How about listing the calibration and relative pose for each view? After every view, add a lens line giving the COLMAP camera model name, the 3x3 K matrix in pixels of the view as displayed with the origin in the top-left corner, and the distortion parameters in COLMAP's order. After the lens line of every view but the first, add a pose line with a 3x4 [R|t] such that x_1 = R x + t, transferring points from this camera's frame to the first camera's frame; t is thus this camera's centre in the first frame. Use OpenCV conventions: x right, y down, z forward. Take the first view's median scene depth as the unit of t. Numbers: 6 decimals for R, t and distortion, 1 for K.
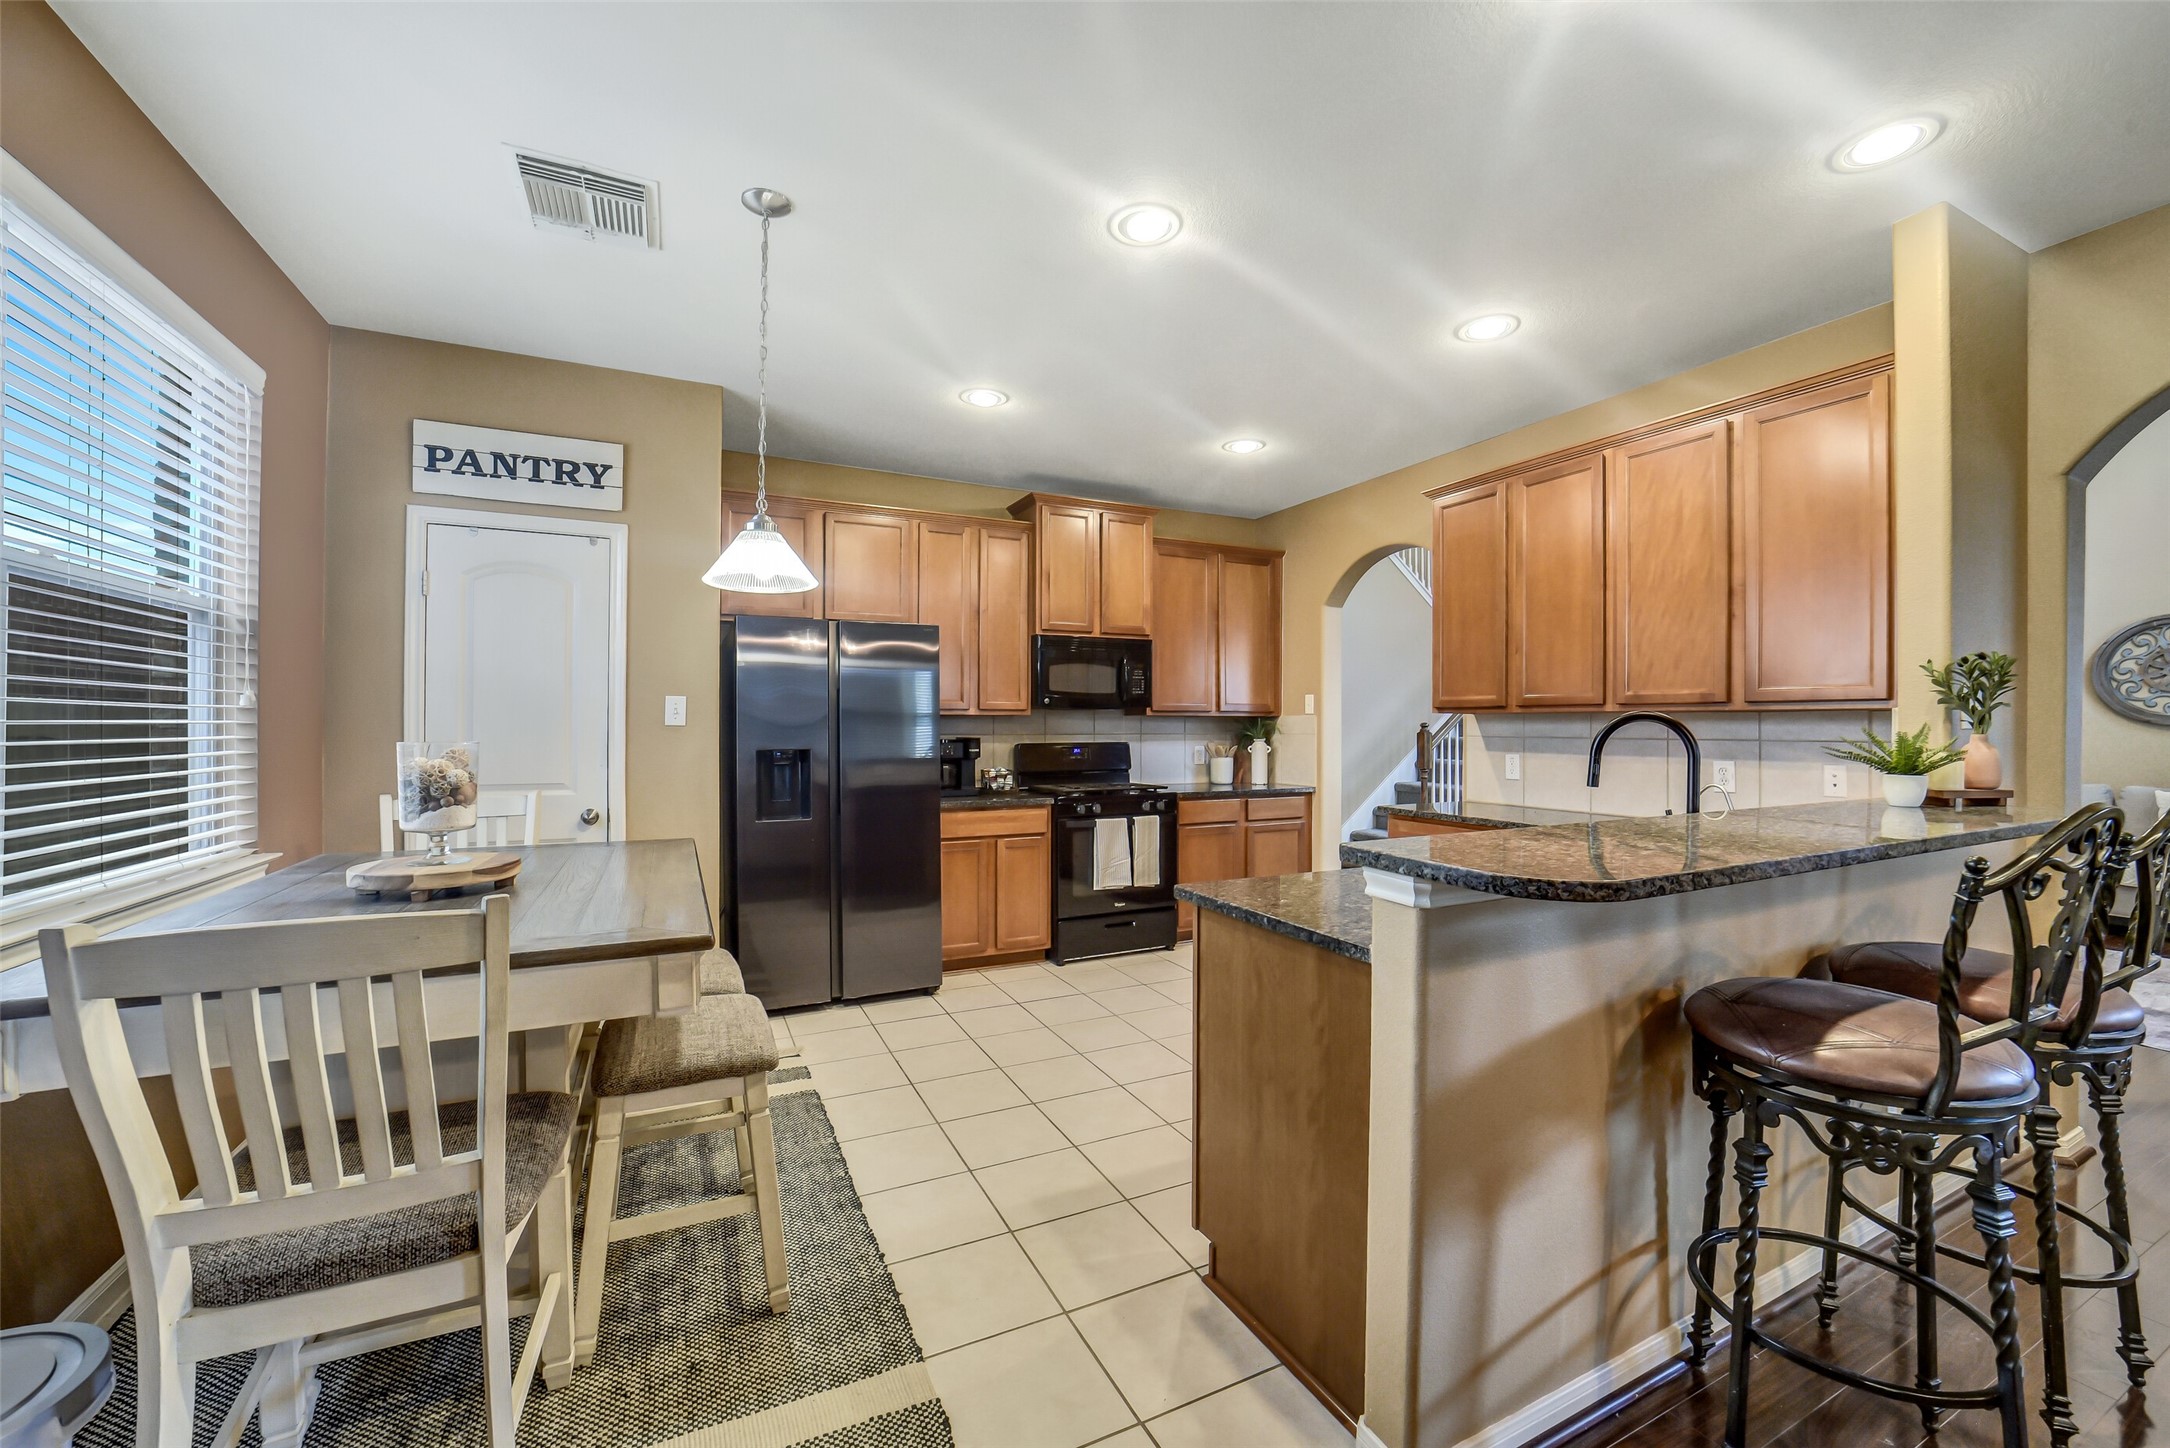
lens RADIAL K [[851.6, 0, 1086.5], [0, 851.6, 724.3], [0, 0, 1]] dist [-0.035037, 0.008103]
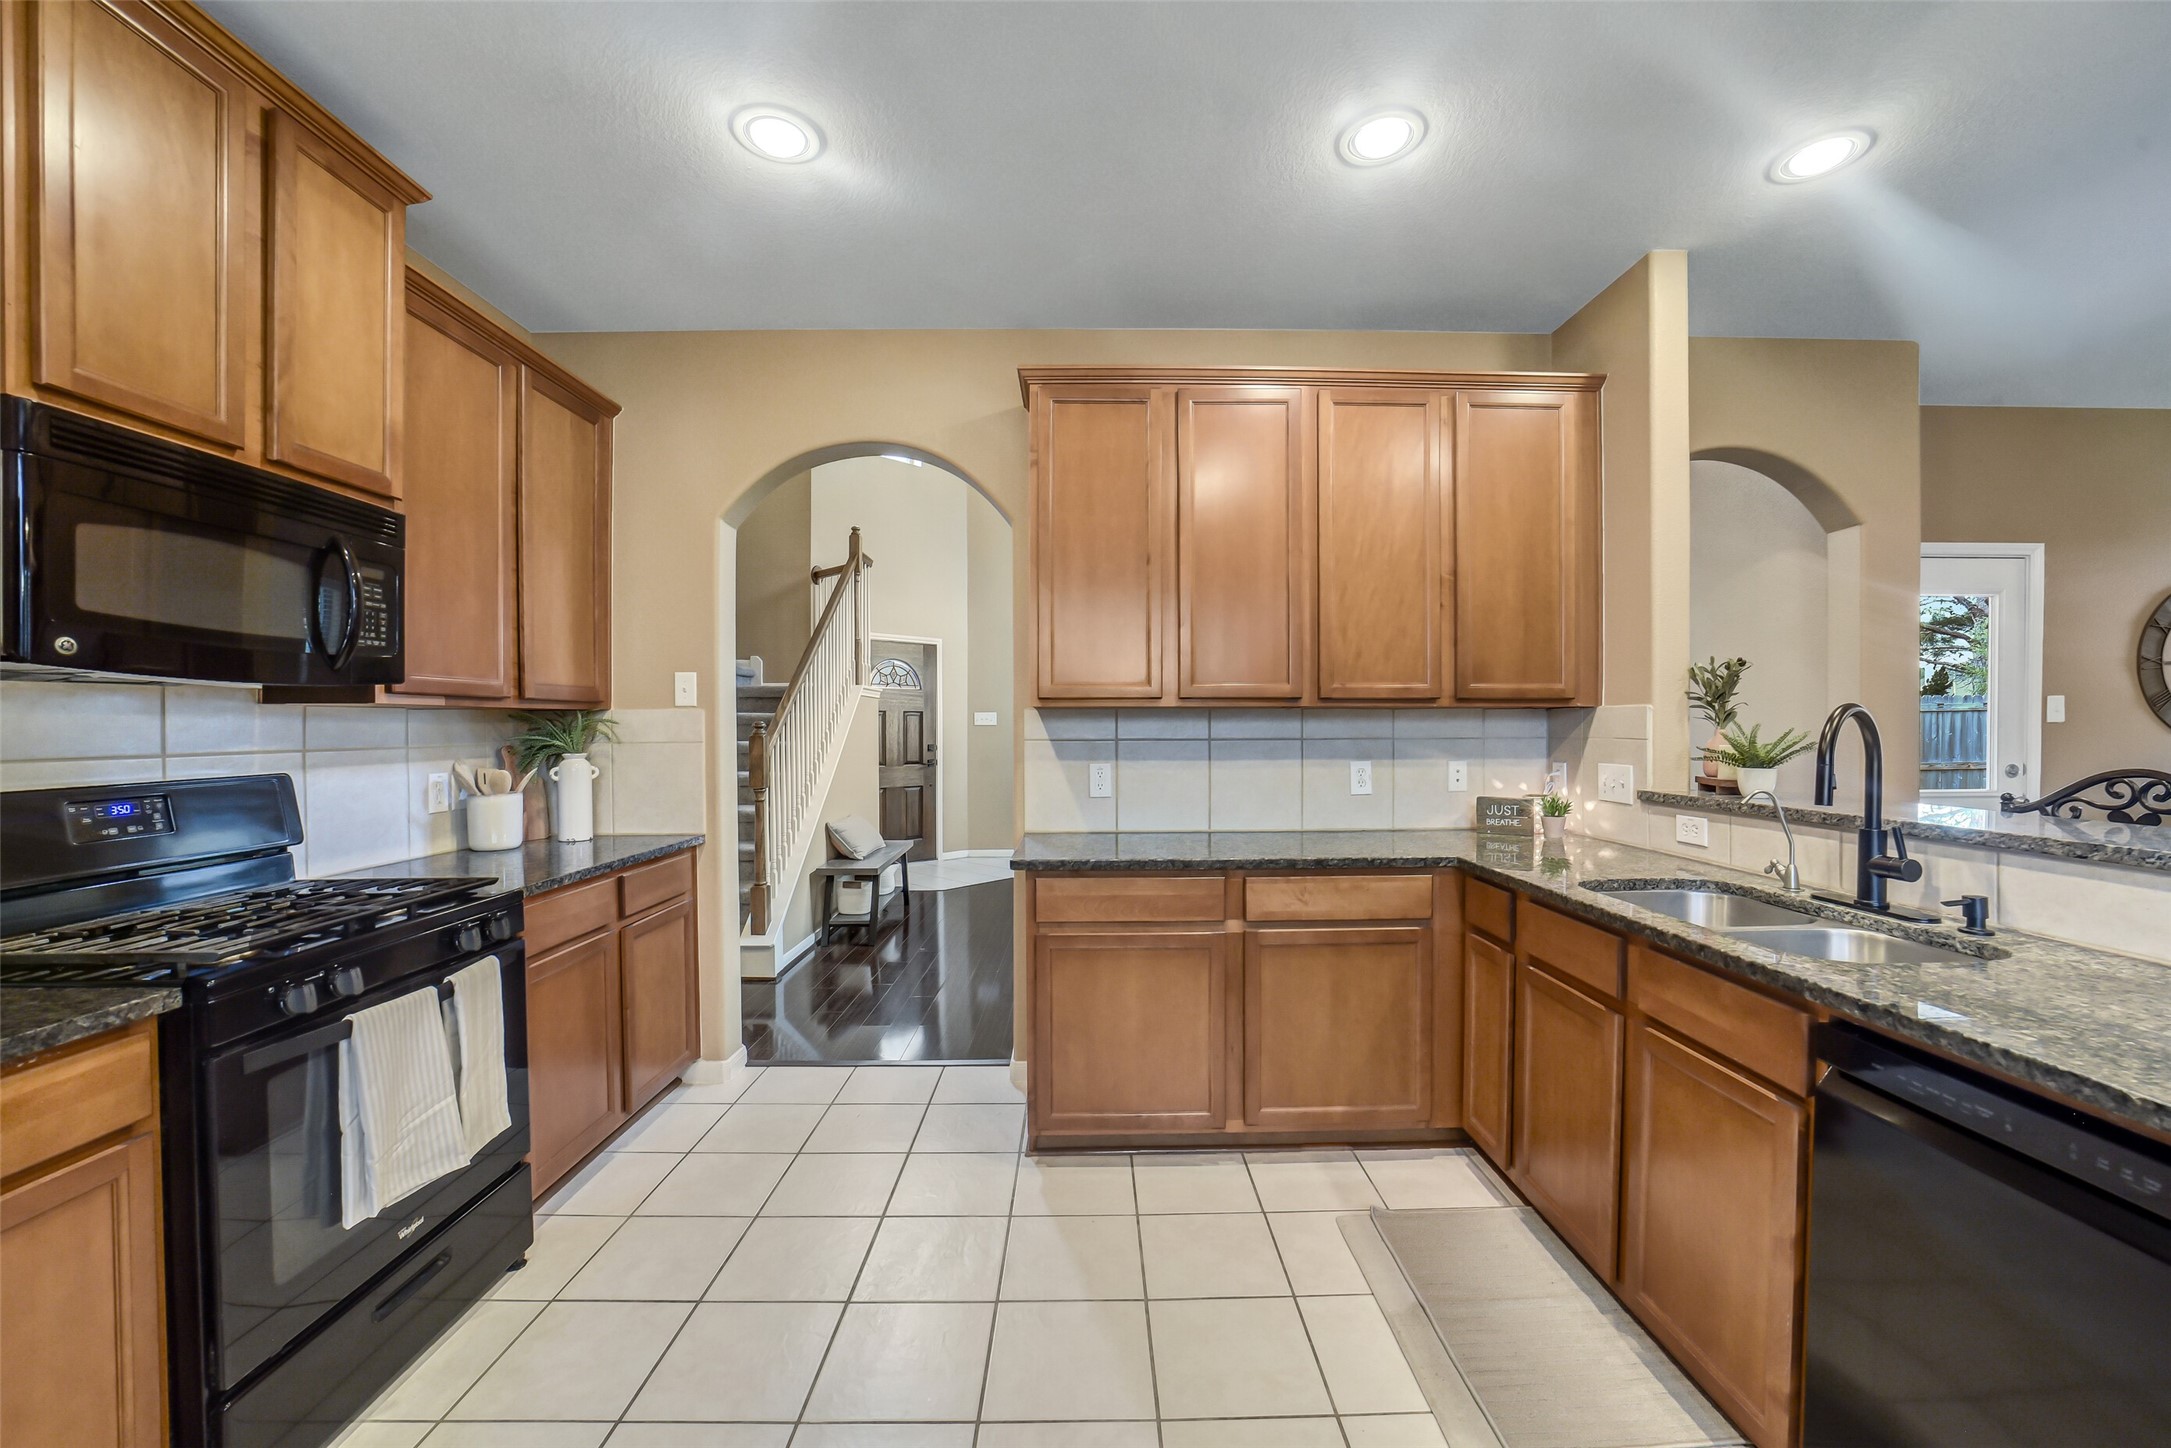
lens RADIAL K [[852.0, 0, 1098.9], [0, 852.0, 731.7], [0, 0, 1]] dist [-0.035037, 0.008103]
pose [[0.422787, -0.011024, 0.906162, -0.143514], [0.003527, 0.999938, 0.010520, -0.000314], [-0.906222, -0.001252, 0.422800, 0.555359]]
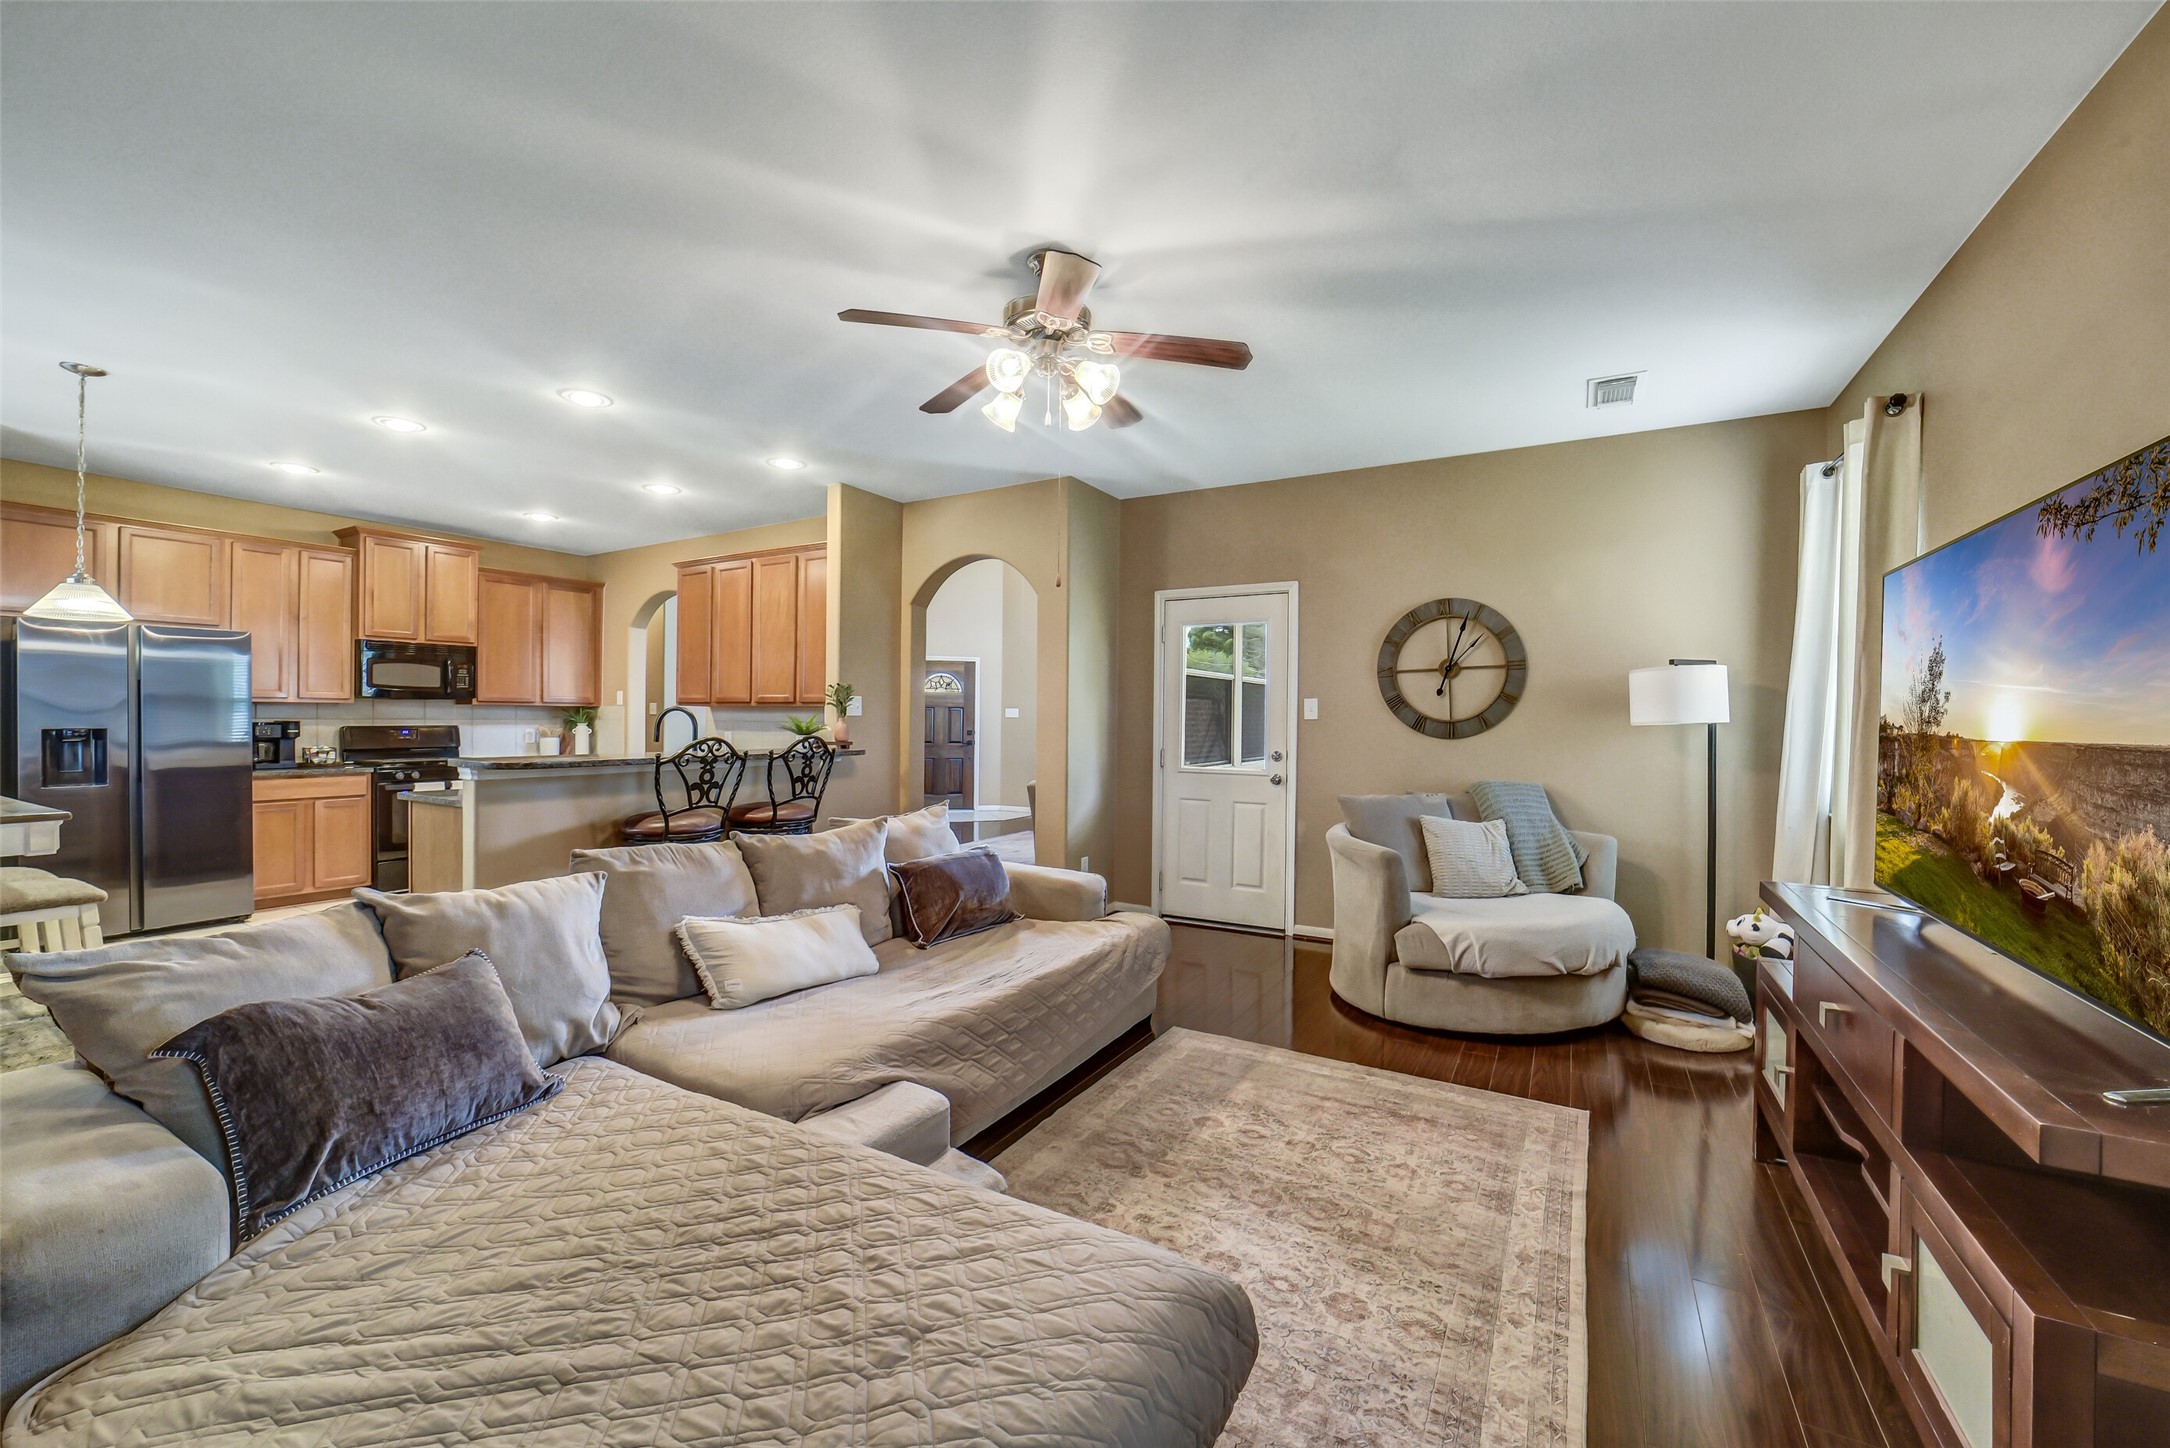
lens RADIAL K [[851.6, 0, 1098.1], [0, 851.6, 721.4], [0, 0, 1]] dist [-0.035037, 0.008103]
pose [[0.825820, 0.003731, 0.563922, 0.143577], [-0.008265, 0.999951, 0.005487, 0.000401], [-0.563874, -0.009192, 0.825810, -0.606627]]
